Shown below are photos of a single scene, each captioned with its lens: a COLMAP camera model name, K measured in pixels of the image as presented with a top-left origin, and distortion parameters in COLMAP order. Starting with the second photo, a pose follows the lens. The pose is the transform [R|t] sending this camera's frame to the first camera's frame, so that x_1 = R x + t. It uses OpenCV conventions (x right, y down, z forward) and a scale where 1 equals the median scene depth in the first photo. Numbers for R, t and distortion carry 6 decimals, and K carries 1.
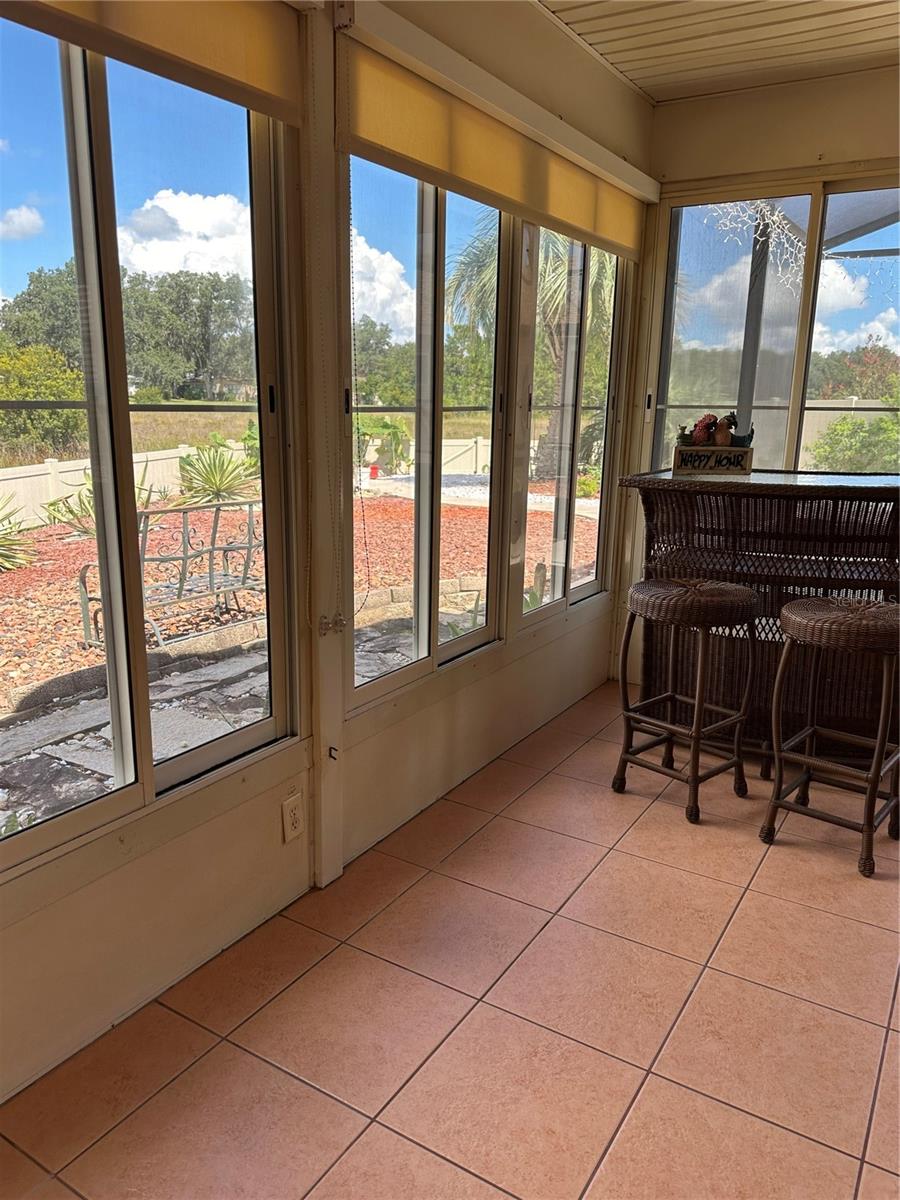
lens RADIAL K [[857.7, 0, 451.4], [0, 857.7, 603.7], [0, 0, 1]] dist [0.067115, -0.070102]
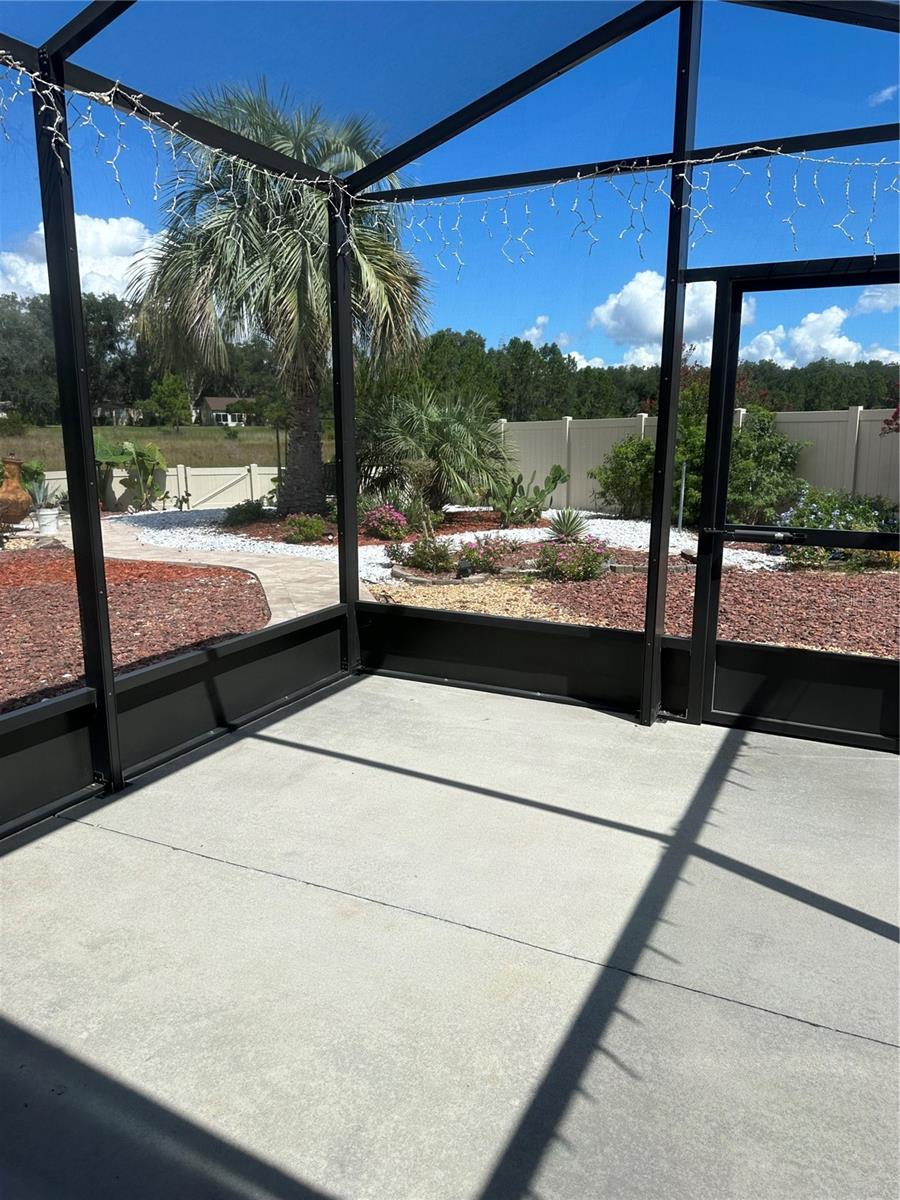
lens RADIAL K [[857.7, 0, 440.6], [0, 857.7, 590.1], [0, 0, 1]] dist [0.067115, -0.070102]
pose [[0.996241, -0.034535, 0.079448, 2.011502], [0.037373, 0.998705, -0.034516, -0.427984], [-0.078153, 0.037355, 0.996241, 1.764827]]
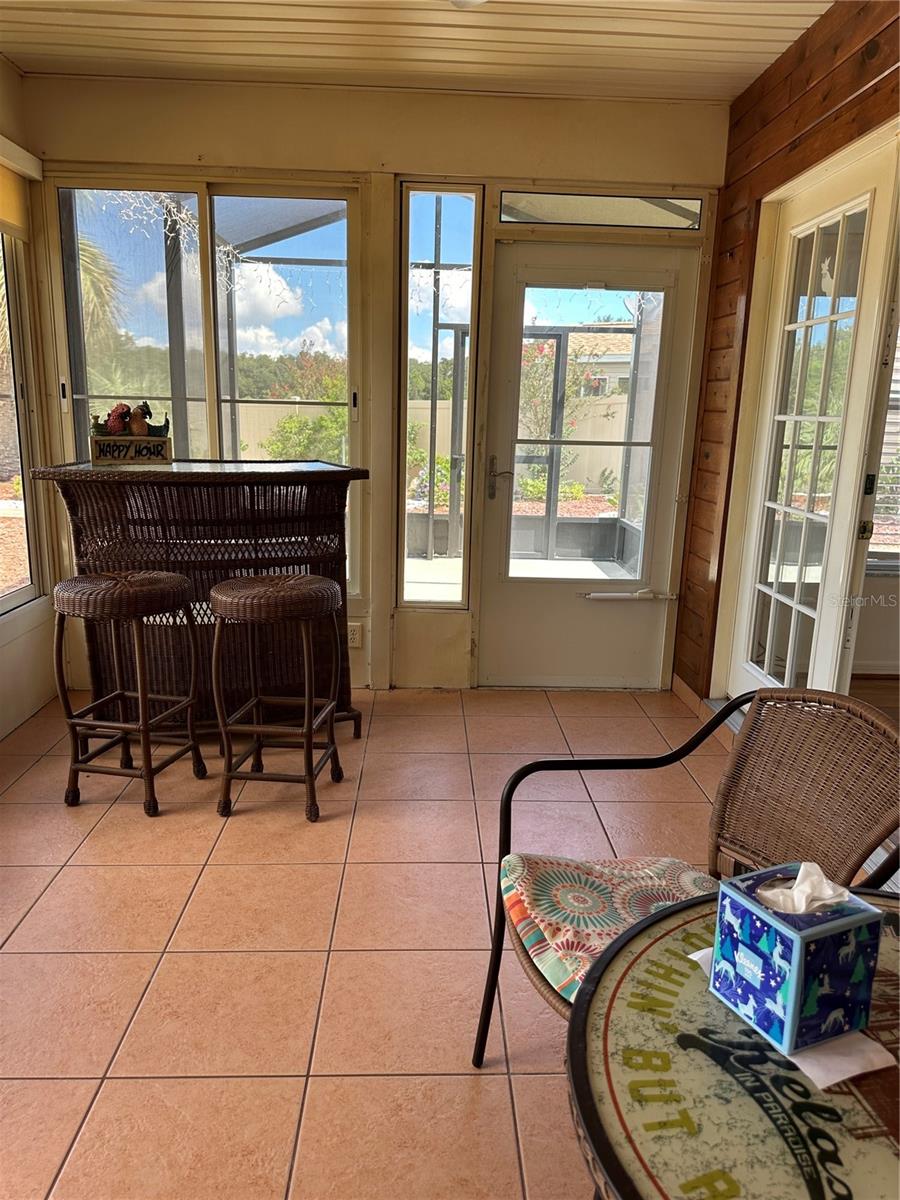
lens RADIAL K [[857.7, 0, 445.2], [0, 857.7, 605.7], [0, 0, 1]] dist [0.067115, -0.070102]
pose [[0.836617, -0.121798, 0.534076, 0.054783], [0.119979, 0.992038, 0.038295, 0.015669], [-0.534488, 0.032040, 0.844569, -0.020539]]
